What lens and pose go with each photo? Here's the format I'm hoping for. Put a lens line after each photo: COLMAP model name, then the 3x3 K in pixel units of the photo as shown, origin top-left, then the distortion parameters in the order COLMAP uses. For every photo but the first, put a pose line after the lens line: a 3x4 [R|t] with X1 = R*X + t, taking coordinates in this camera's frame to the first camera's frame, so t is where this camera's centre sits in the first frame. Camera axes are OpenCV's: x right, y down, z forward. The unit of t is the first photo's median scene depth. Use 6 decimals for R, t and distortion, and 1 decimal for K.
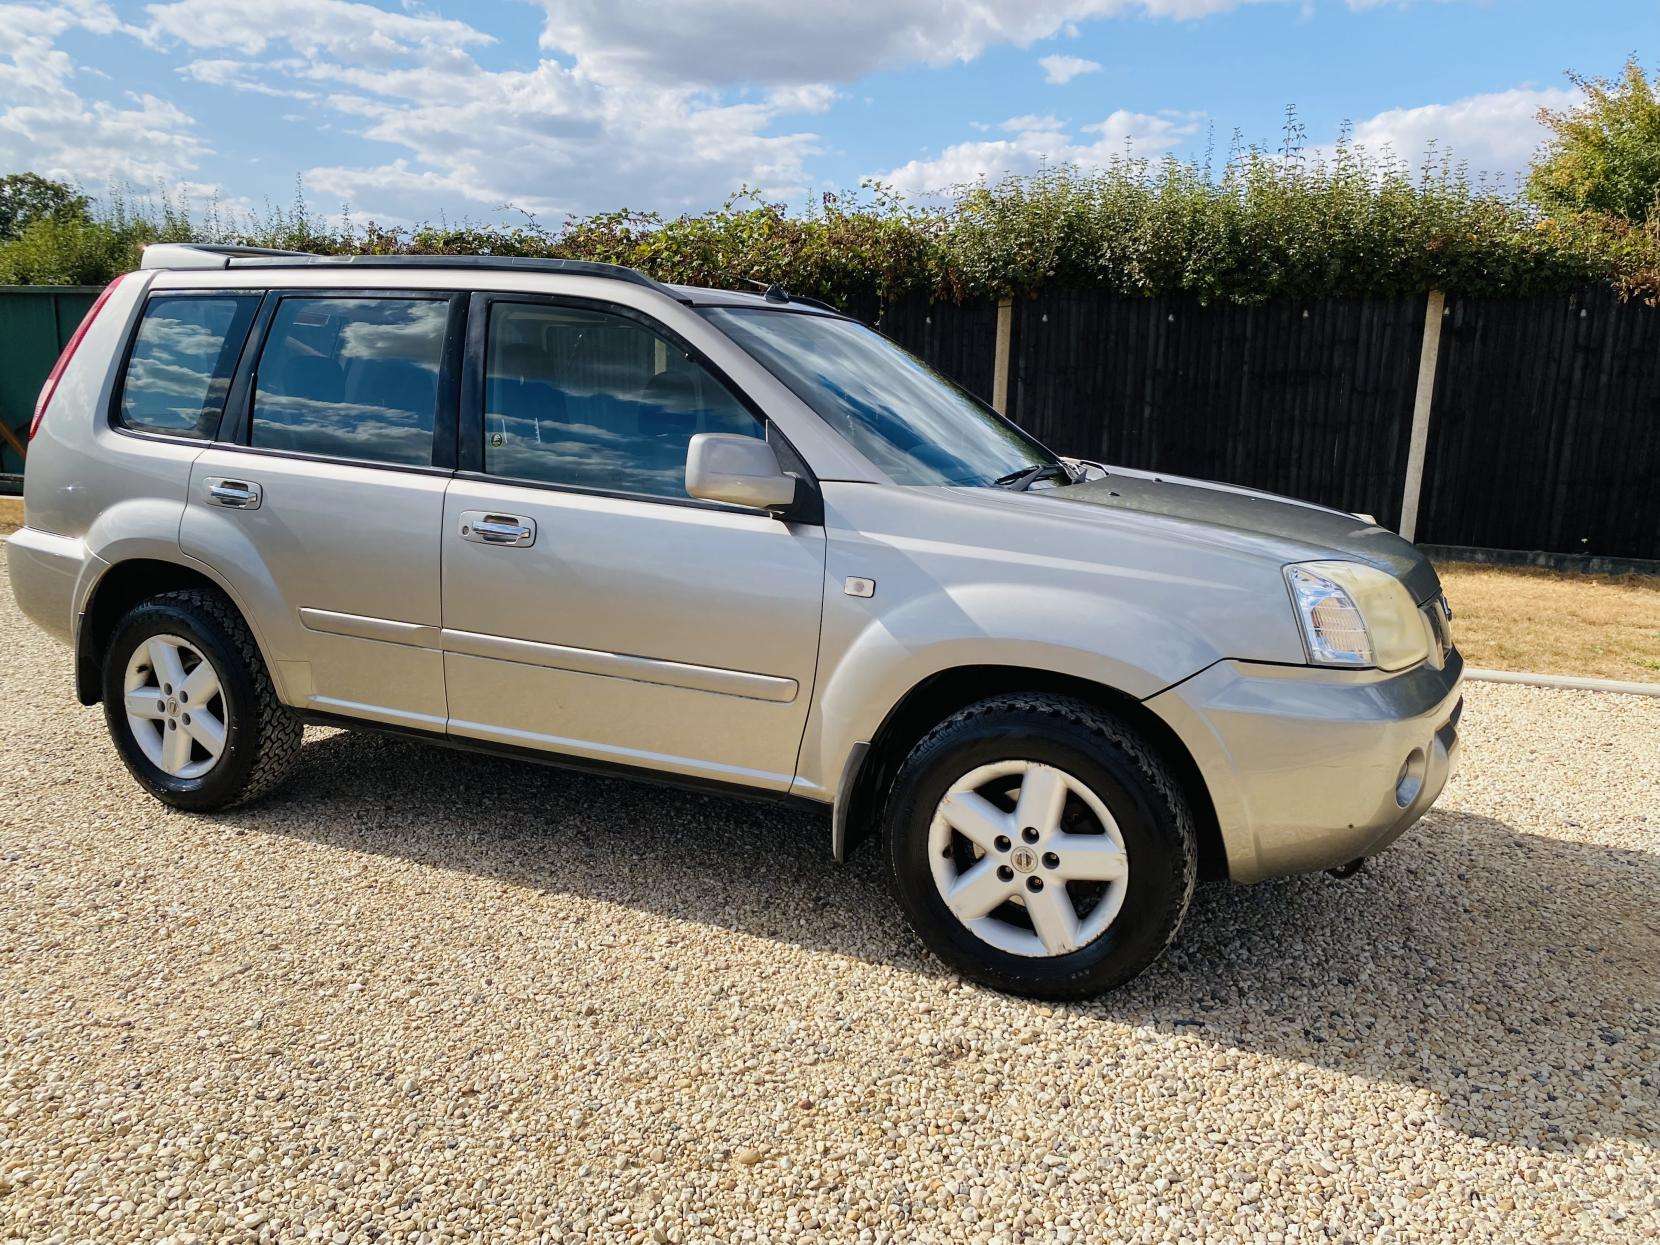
lens RADIAL K [[1262.7, 0, 842.4], [0, 1262.7, 628.4], [0, 0, 1]] dist [0.014758, -0.012252]
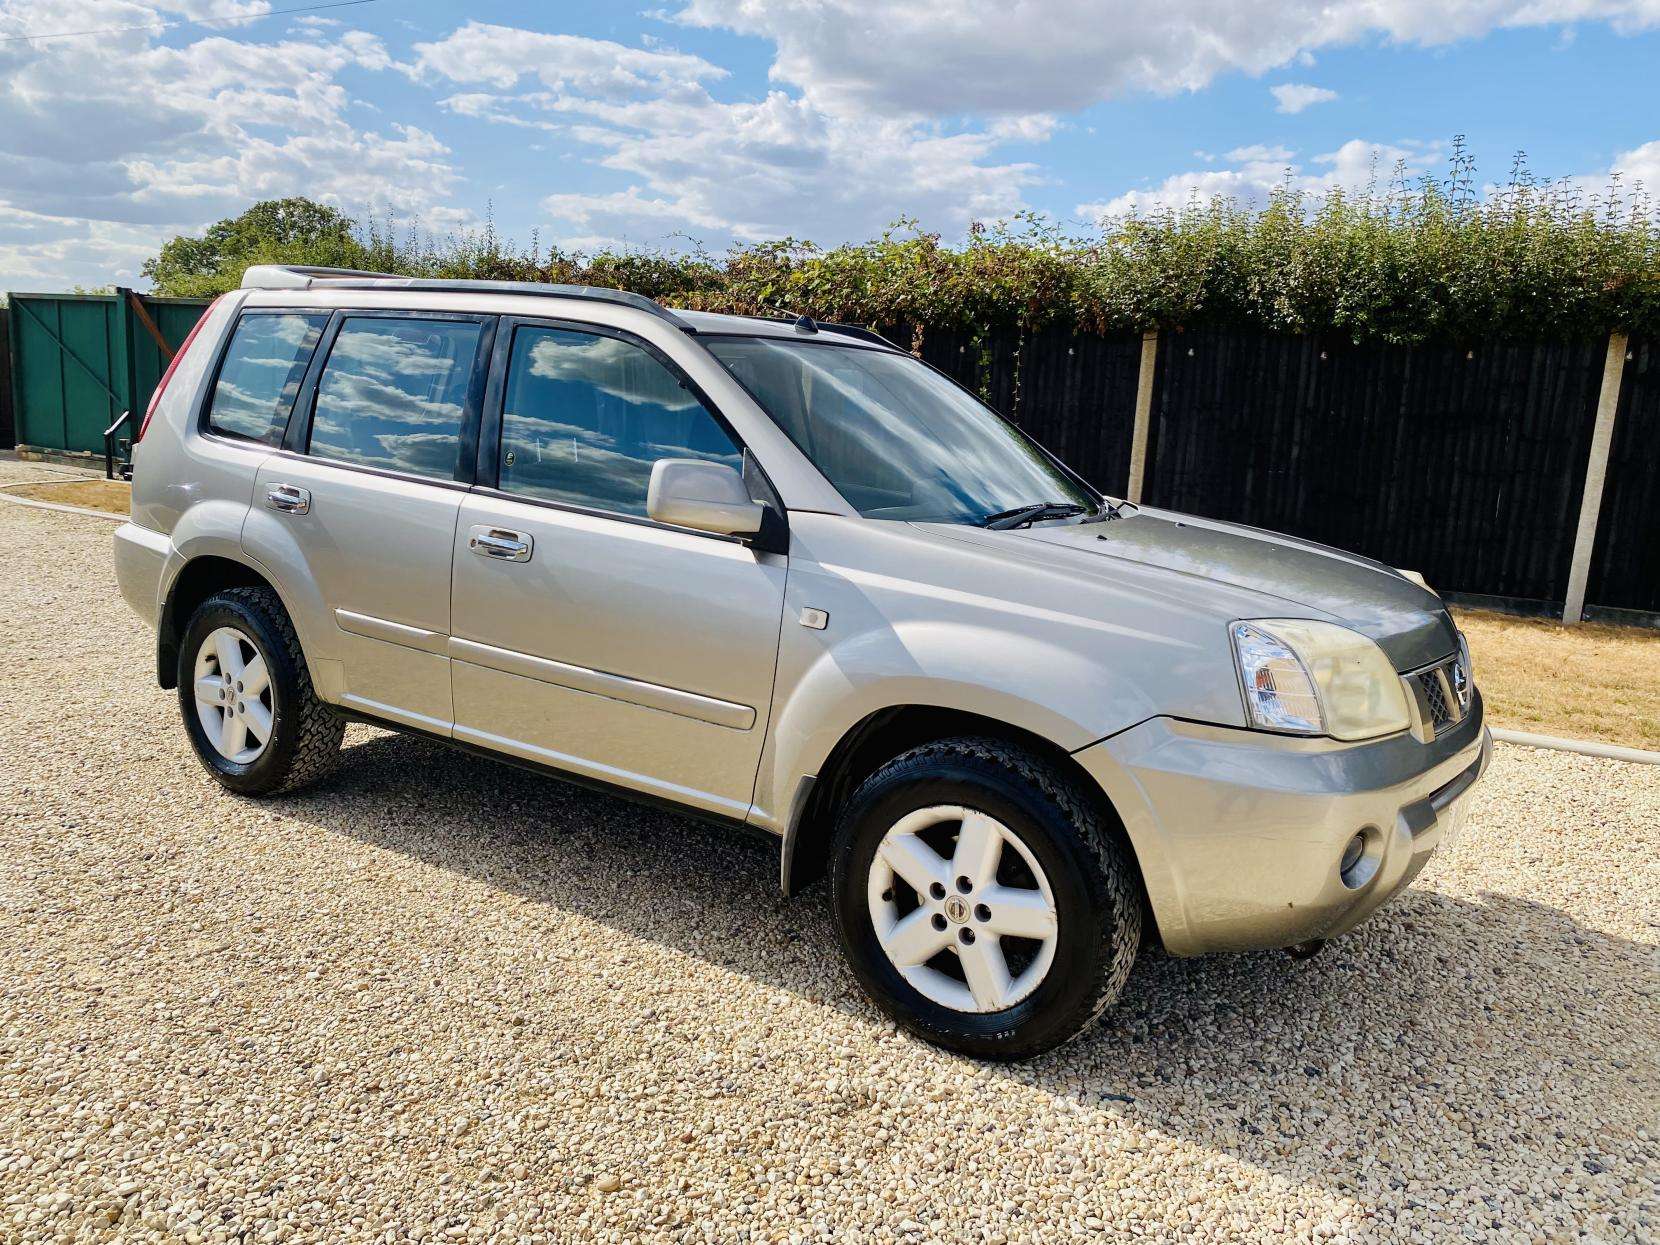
lens RADIAL K [[1263.2, 0, 830.0], [0, 1263.2, 622.5], [0, 0, 1]] dist [0.012773, -0.008449]
pose [[0.987853, 0.055403, -0.145177, 0.172284], [-0.058996, 0.998046, -0.020563, -0.010463], [0.143754, 0.028878, 0.989192, 0.021529]]
